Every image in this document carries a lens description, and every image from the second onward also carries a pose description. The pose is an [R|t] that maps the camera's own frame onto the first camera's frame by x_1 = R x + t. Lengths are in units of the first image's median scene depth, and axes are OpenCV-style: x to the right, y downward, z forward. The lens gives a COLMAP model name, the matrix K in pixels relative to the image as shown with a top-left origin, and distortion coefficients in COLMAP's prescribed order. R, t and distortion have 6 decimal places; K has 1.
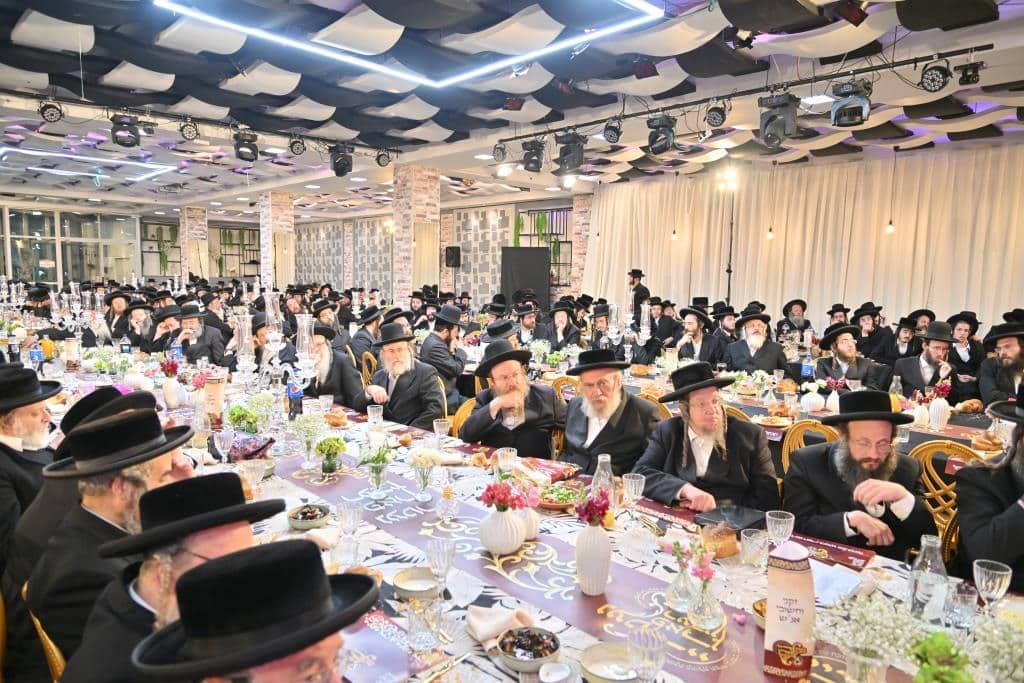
lens RADIAL K [[668.9, 0, 512.0], [0, 668.9, 341.5], [0, 0, 1]] dist [-0.004987, 0.000330]
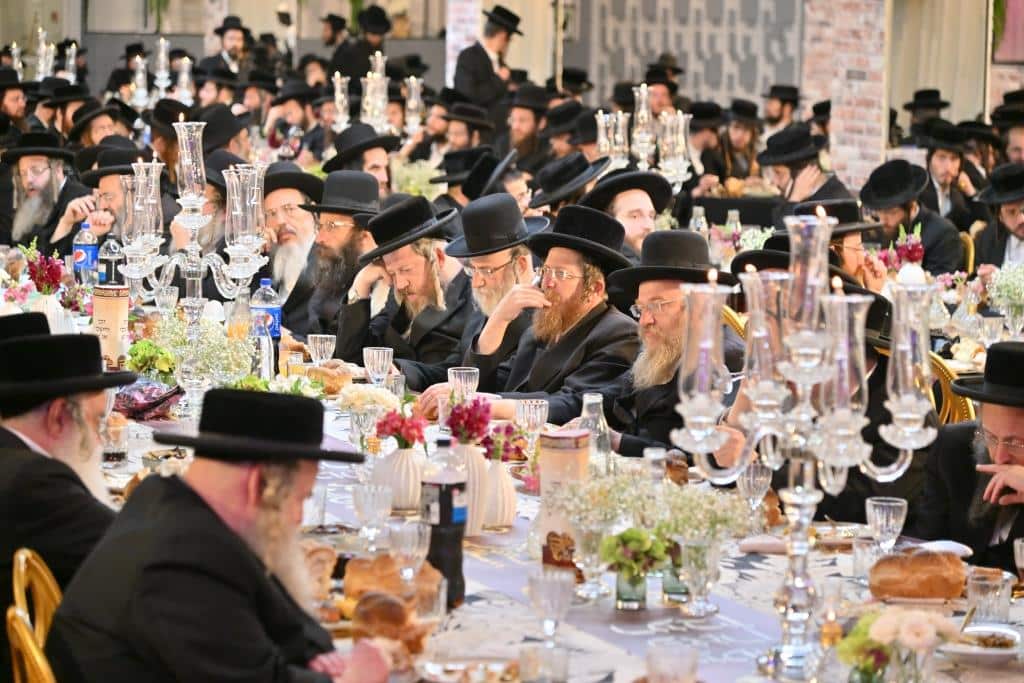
lens RADIAL K [[3350.2, 0, 512.0], [0, 3350.2, 341.5], [0, 0, 1]] dist [0.098896, -0.008464]
pose [[0.925368, 0.037329, -0.377227, 0.952036], [-0.036620, 0.999288, 0.009054, 0.071355], [0.377296, 0.005435, 0.926077, -1.487828]]
